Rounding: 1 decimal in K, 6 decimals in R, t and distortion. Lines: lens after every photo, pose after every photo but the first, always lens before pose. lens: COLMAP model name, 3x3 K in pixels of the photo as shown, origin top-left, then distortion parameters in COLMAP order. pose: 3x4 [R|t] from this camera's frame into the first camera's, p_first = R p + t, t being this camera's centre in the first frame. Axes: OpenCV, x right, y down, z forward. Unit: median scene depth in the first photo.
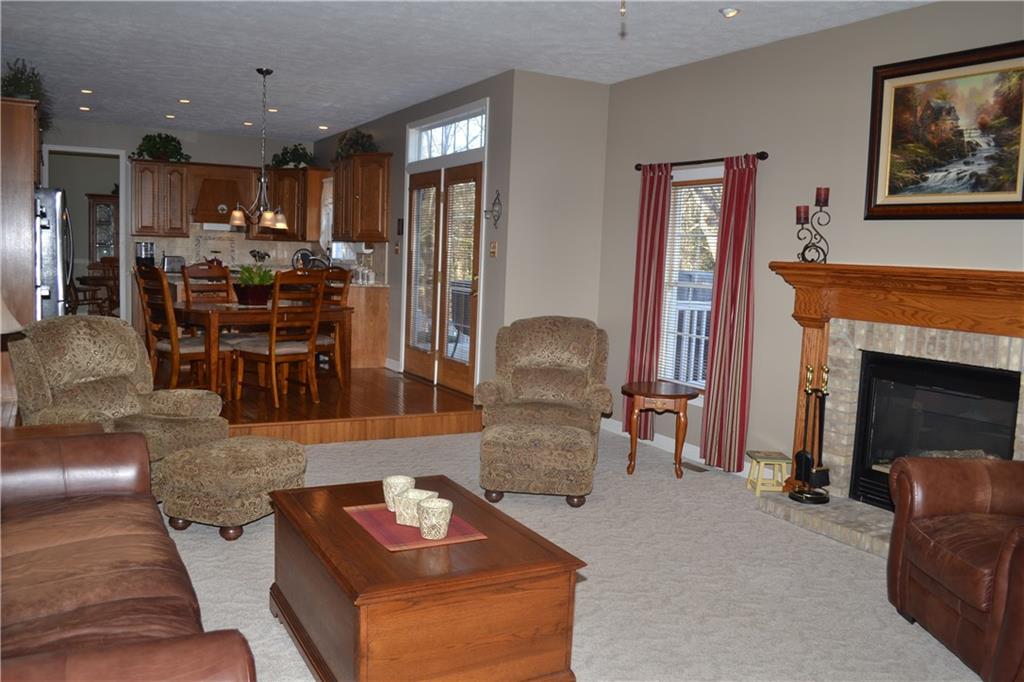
lens RADIAL K [[817.0, 0, 511.0], [0, 817.0, 343.8], [0, 0, 1]] dist [-0.073345, 0.007014]
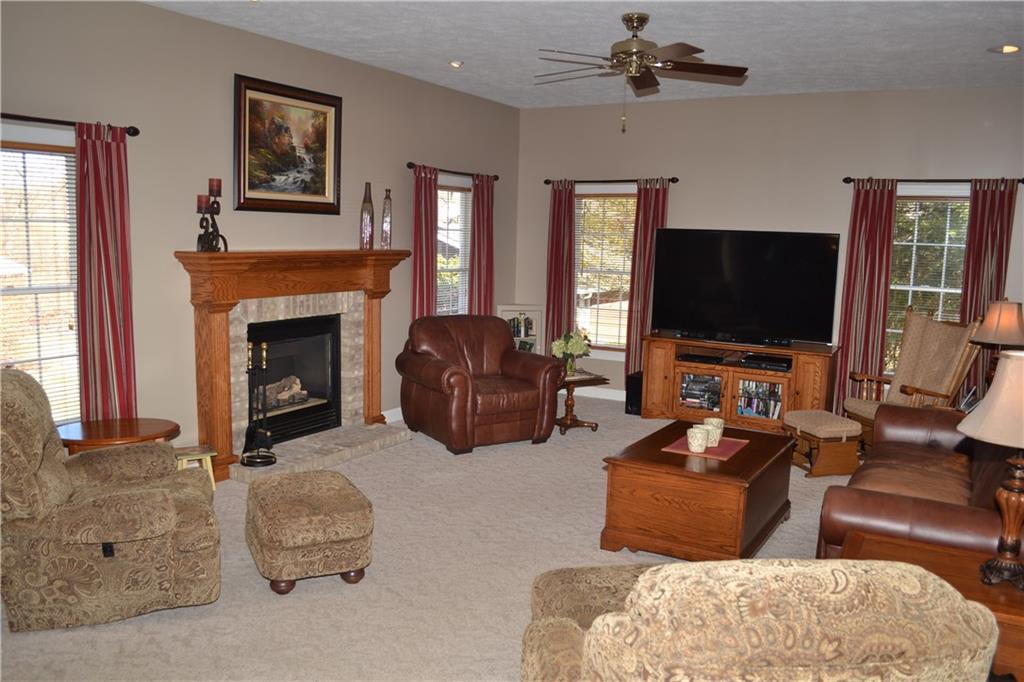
lens RADIAL K [[817.0, 0, 511.4], [0, 817.0, 345.7], [0, 0, 1]] dist [-0.073345, 0.007014]
pose [[-0.492552, -0.170824, 0.853353, -0.807987], [0.049788, 0.973410, 0.223594, -0.218808], [-0.868858, 0.152618, -0.470950, 1.319161]]
